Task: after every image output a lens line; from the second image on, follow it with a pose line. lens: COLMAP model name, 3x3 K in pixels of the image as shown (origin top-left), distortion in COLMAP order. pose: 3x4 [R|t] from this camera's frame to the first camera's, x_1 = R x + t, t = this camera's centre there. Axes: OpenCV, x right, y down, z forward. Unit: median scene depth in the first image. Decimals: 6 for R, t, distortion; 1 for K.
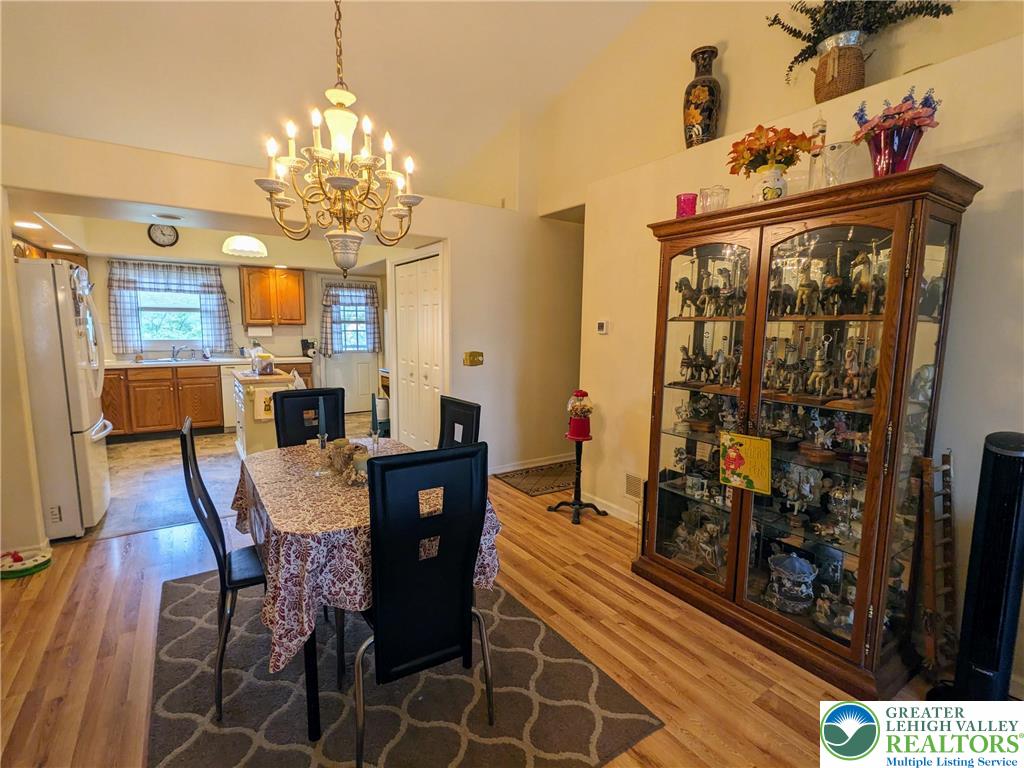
lens RADIAL K [[491.0, 0, 514.1], [0, 491.0, 388.2], [0, 0, 1]] dist [0.000265, 0.000537]
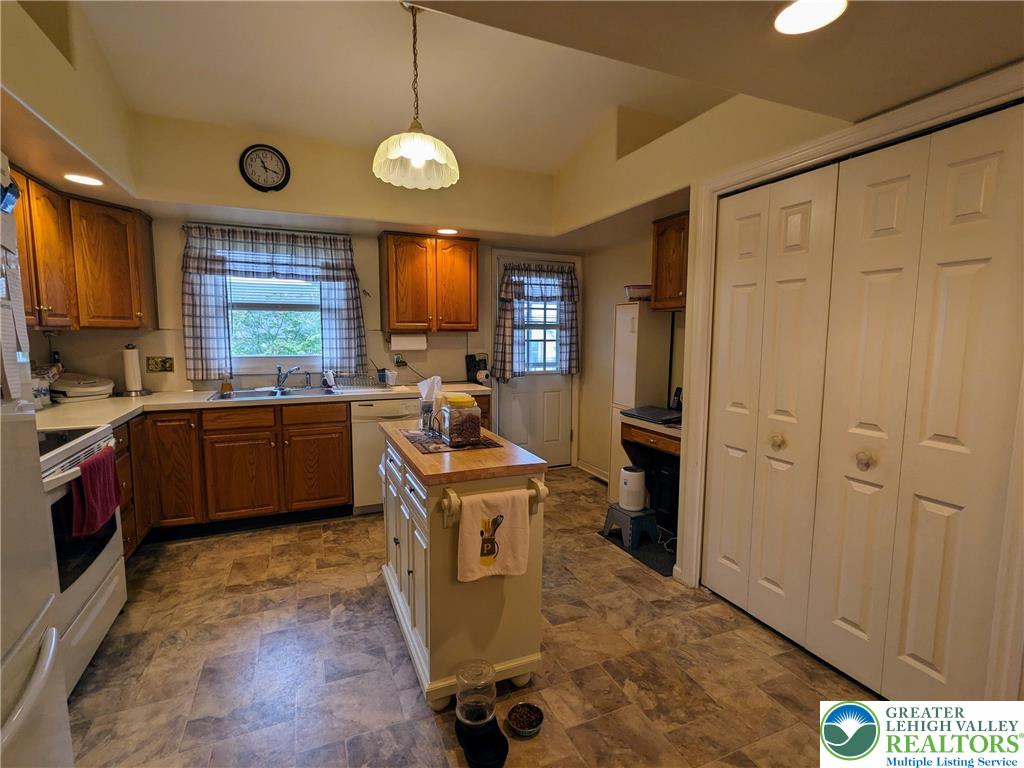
lens RADIAL K [[491.0, 0, 512.2], [0, 491.0, 388.2], [0, 0, 1]] dist [0.000265, 0.000537]
pose [[0.983523, 0.013127, -0.180307, -0.305958], [-0.016487, 0.999717, -0.017150, -0.054844], [0.180031, 0.019840, 0.983461, 0.463702]]
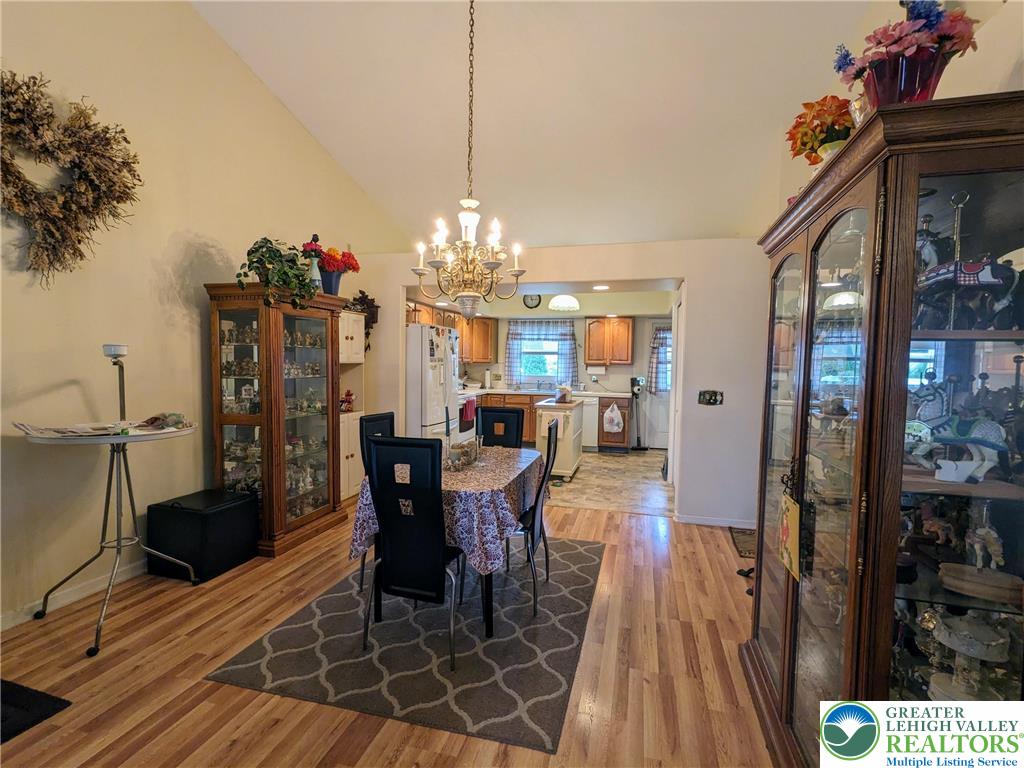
lens RADIAL K [[491.0, 0, 513.7], [0, 491.0, 389.0], [0, 0, 1]] dist [0.000265, 0.000537]
pose [[0.659602, 0.036950, -0.750706, 0.279816], [-0.102662, 0.993859, -0.041285, 0.001542], [0.744571, 0.104301, 0.659345, 0.061487]]
